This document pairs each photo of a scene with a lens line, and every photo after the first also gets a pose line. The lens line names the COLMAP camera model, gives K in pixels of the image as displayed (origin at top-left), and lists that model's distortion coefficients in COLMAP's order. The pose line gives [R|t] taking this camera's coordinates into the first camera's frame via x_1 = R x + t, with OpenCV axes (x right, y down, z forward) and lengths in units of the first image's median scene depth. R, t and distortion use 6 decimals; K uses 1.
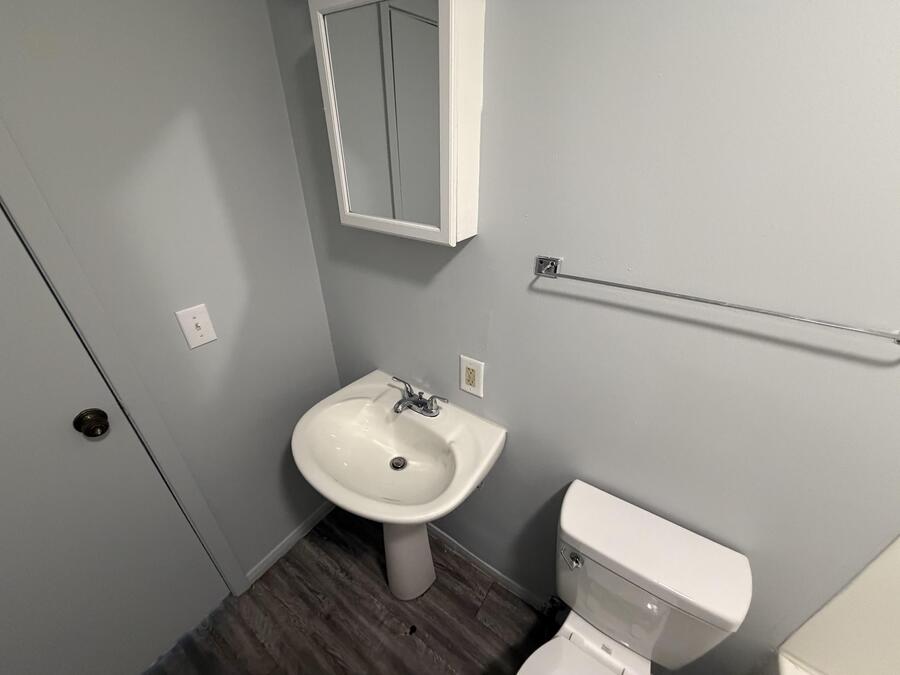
lens RADIAL K [[358.0, 0, 447.1], [0, 358.0, 339.1], [0, 0, 1]] dist [0.000273, -0.000225]
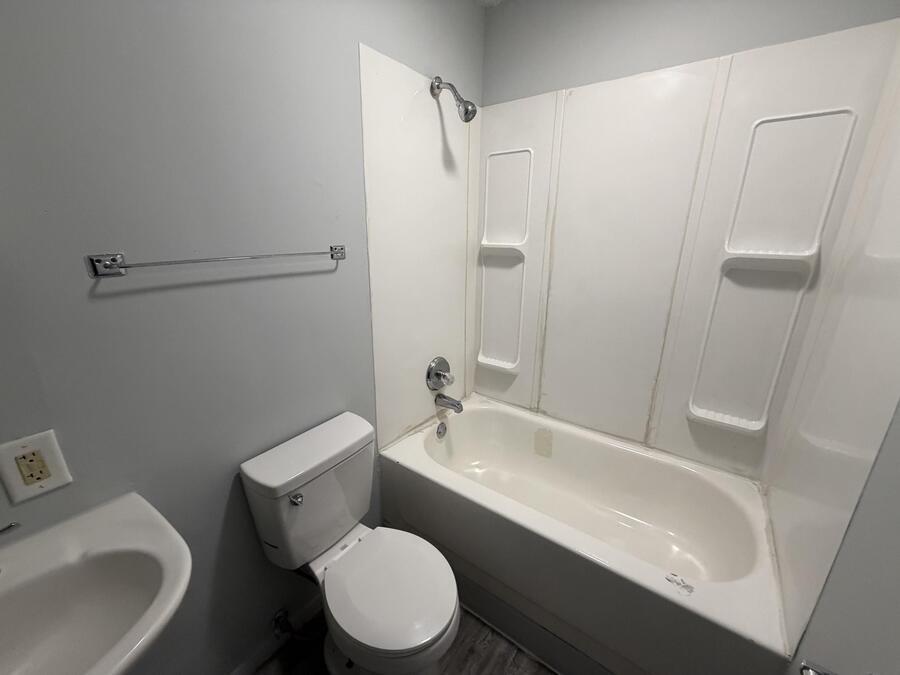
lens RADIAL K [[358.0, 0, 447.1], [0, 358.0, 339.1], [0, 0, 1]] dist [0.000273, -0.000225]
pose [[0.027954, -0.280405, 0.959475, -0.530459], [0.492589, 0.839080, 0.230869, 0.147033], [-0.869813, 0.466173, 0.161580, 0.149505]]
